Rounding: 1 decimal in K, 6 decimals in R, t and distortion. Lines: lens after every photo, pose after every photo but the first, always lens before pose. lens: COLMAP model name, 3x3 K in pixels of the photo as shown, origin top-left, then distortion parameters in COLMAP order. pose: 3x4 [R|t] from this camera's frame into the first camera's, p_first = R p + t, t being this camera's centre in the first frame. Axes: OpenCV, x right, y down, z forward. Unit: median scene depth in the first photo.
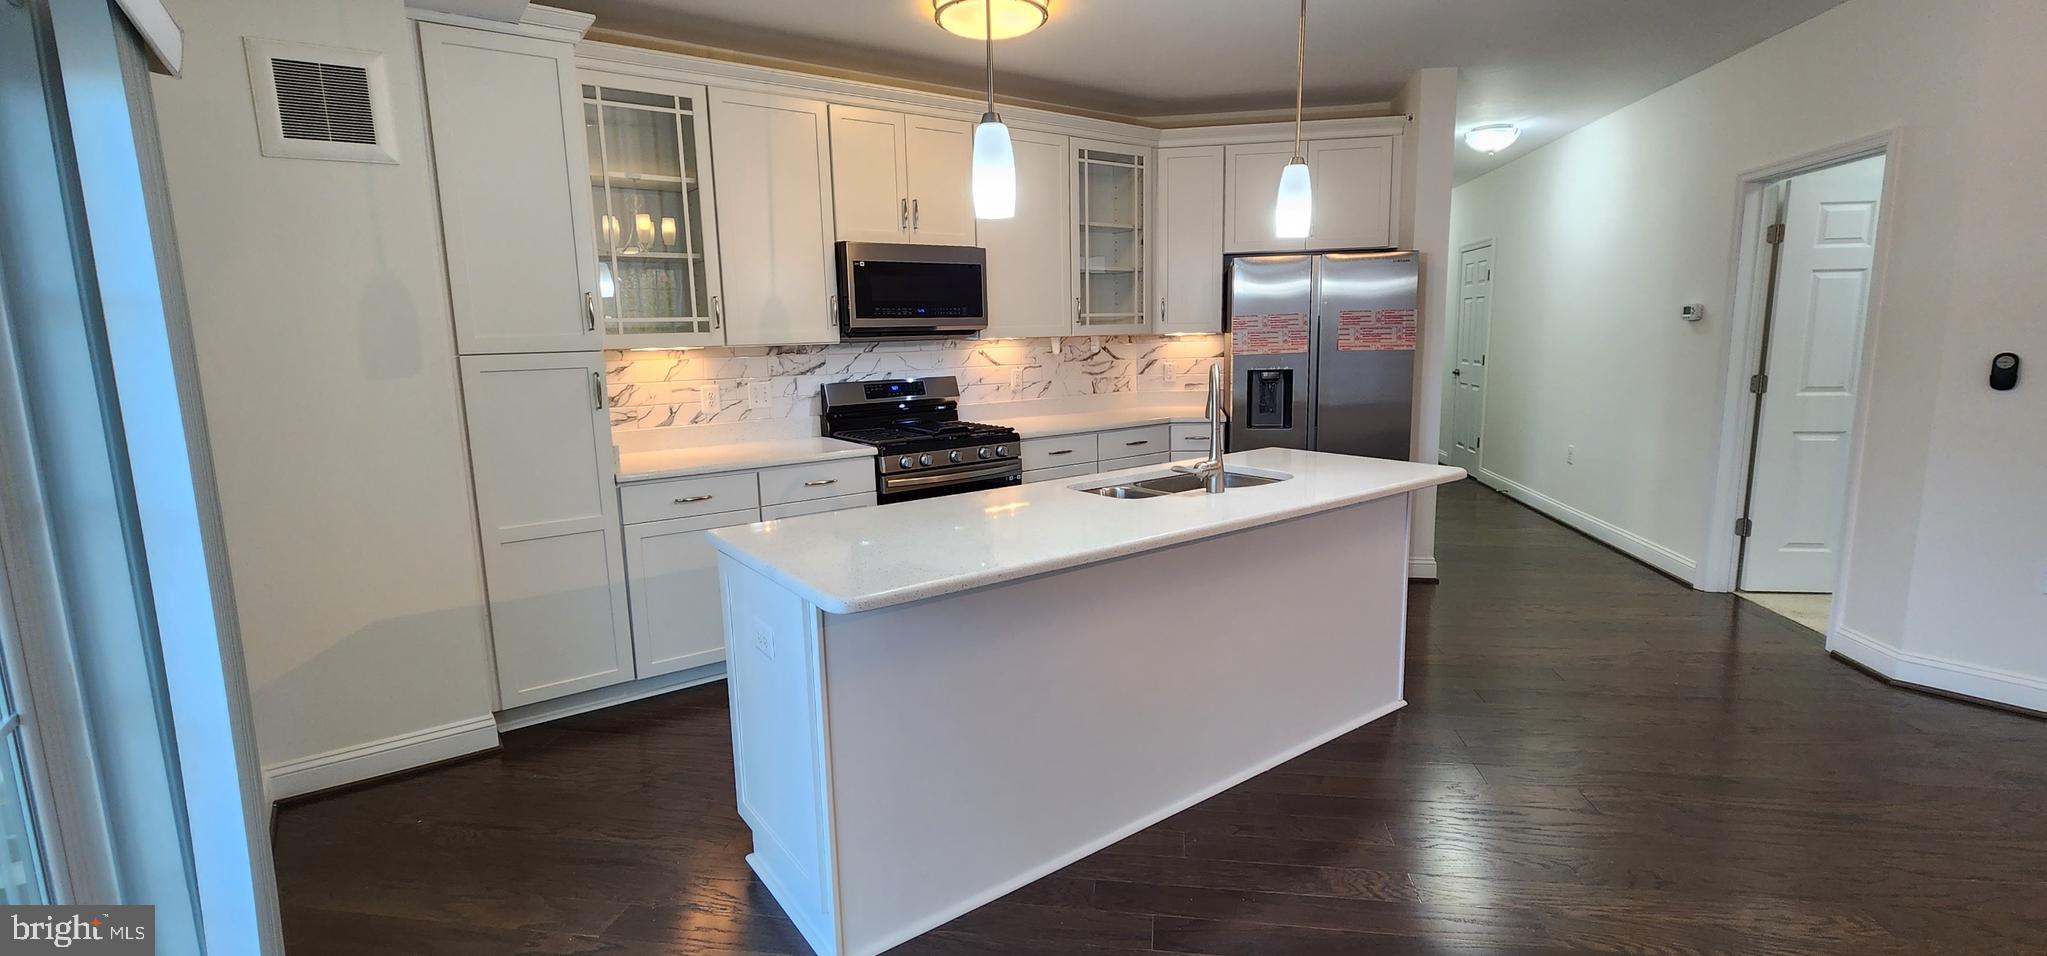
lens RADIAL K [[892.9, 0, 1028.6], [0, 892.9, 469.1], [0, 0, 1]] dist [-0.000349, -0.000420]
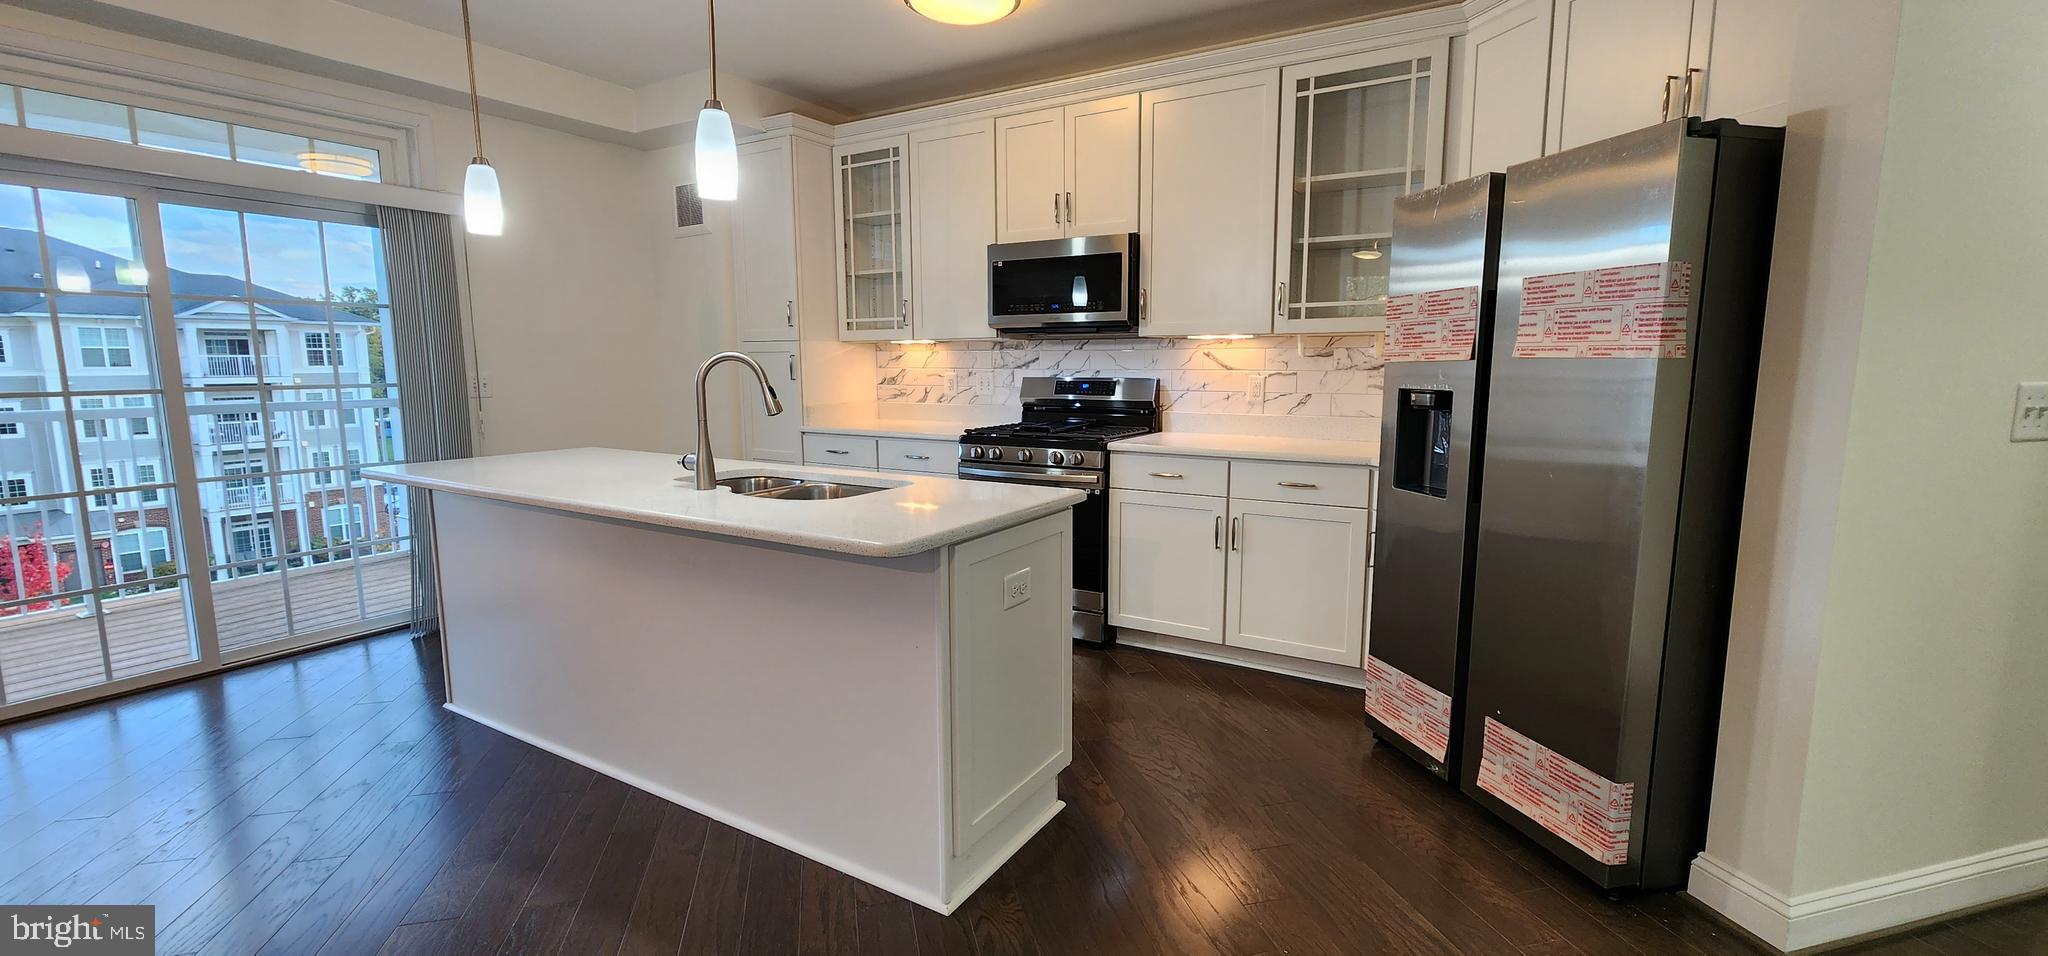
lens RADIAL K [[833.6, 0, 1028.1], [0, 833.6, 472.7], [0, 0, 1]] dist [0.000248, -0.000759]
pose [[0.388097, 0.145443, -0.910070, 0.741531], [-0.148293, 0.984457, 0.094092, -0.080916], [0.909610, 0.098440, 0.403633, 0.633007]]
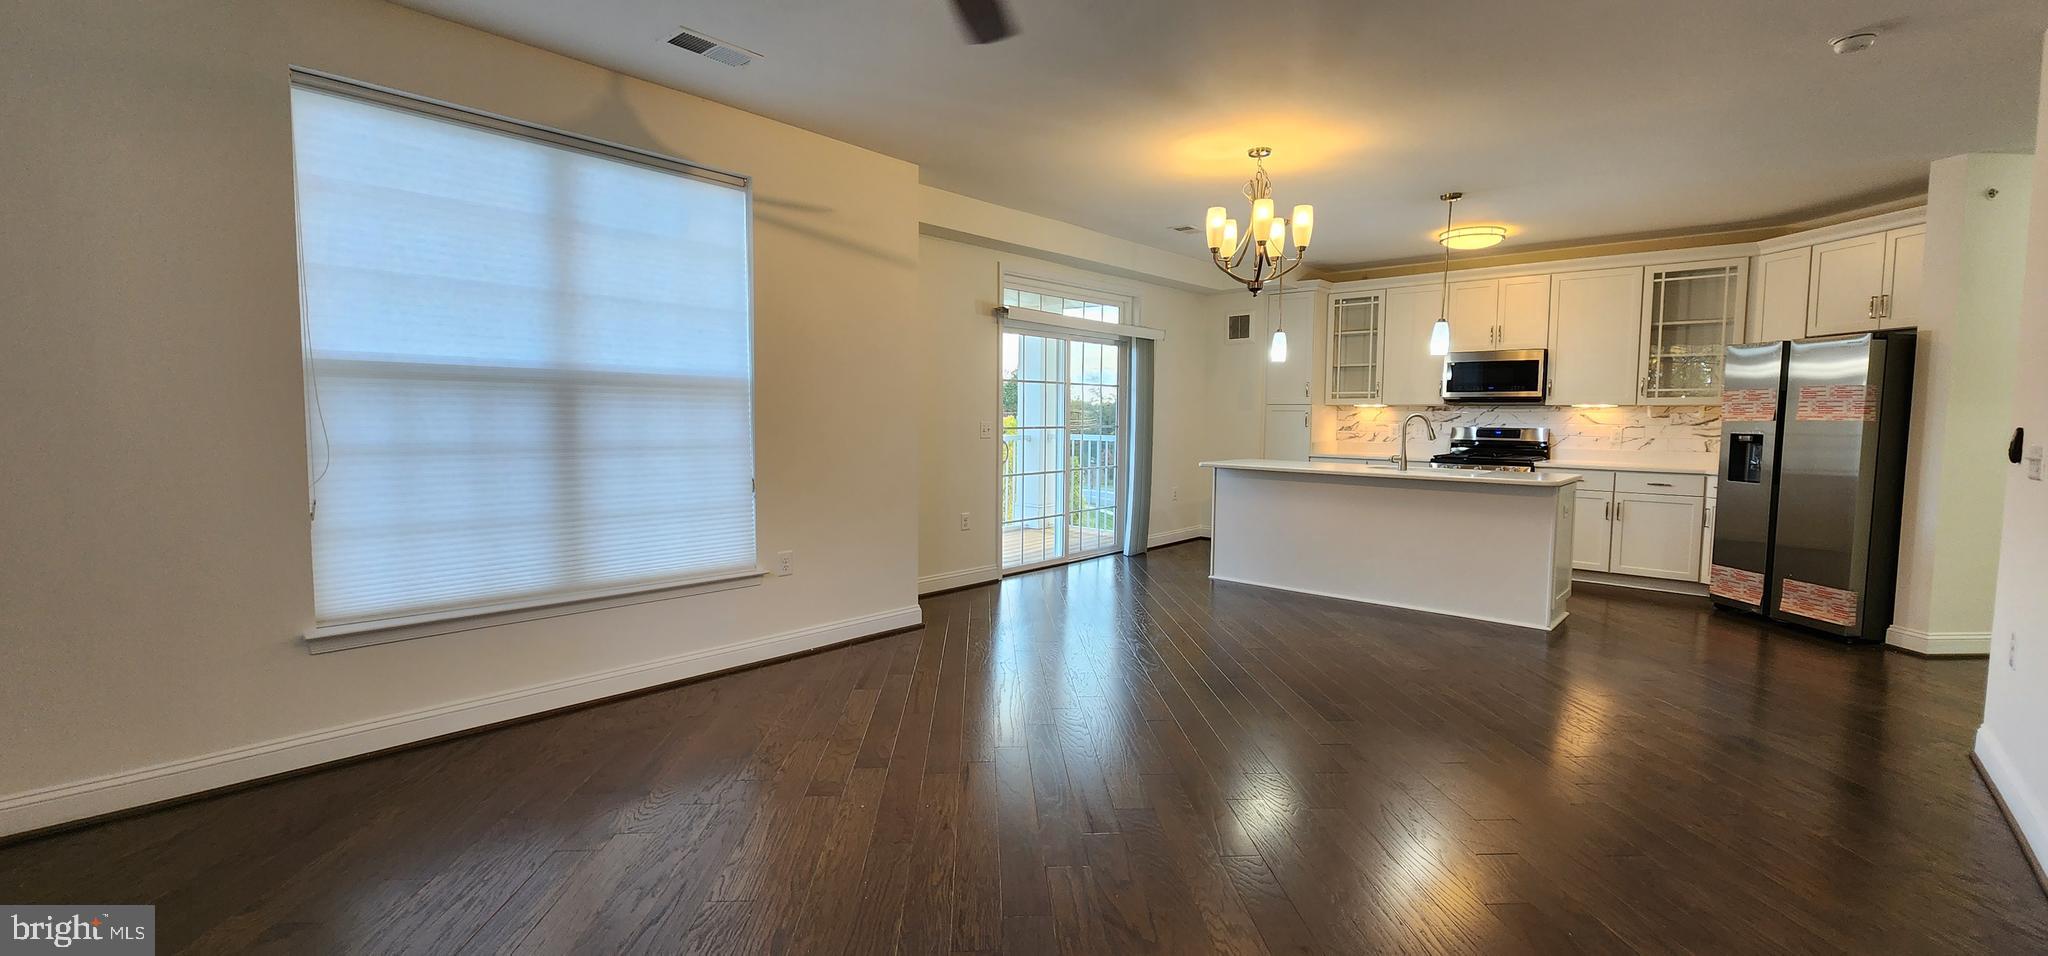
lens RADIAL K [[837.0, 0, 1022.8], [0, 837.0, 472.8], [0, 0, 1]] dist [-0.001774, 0.000076]
pose [[0.206281, 0.095385, -0.973832, 1.337902], [-0.163137, 0.984660, 0.061889, 0.036663], [0.964798, 0.146101, 0.218678, -0.232476]]
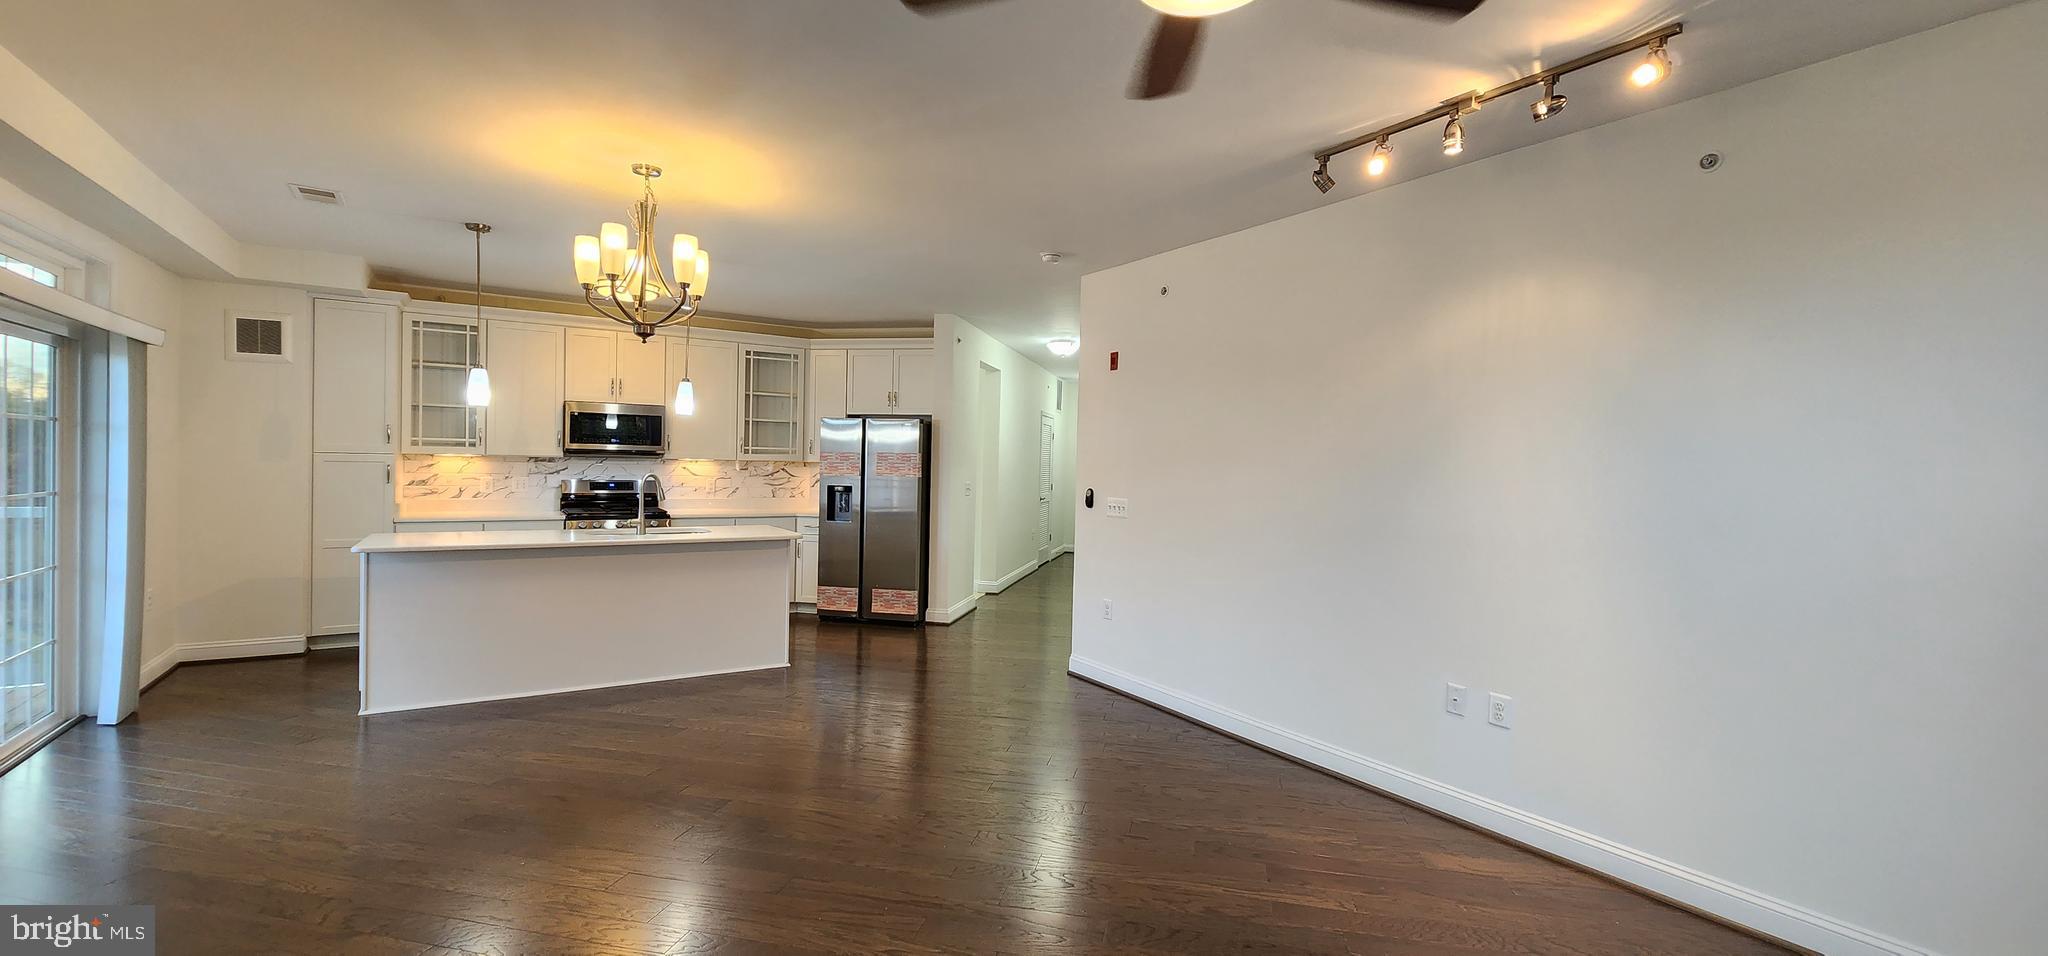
lens RADIAL K [[833.6, 0, 1028.1], [0, 833.6, 472.7], [0, 0, 1]] dist [0.000248, -0.000759]
pose [[0.997270, 0.047182, -0.056801, 0.789811], [-0.054630, 0.988972, -0.137657, 0.065178], [0.049679, 0.140384, 0.988850, -0.570207]]
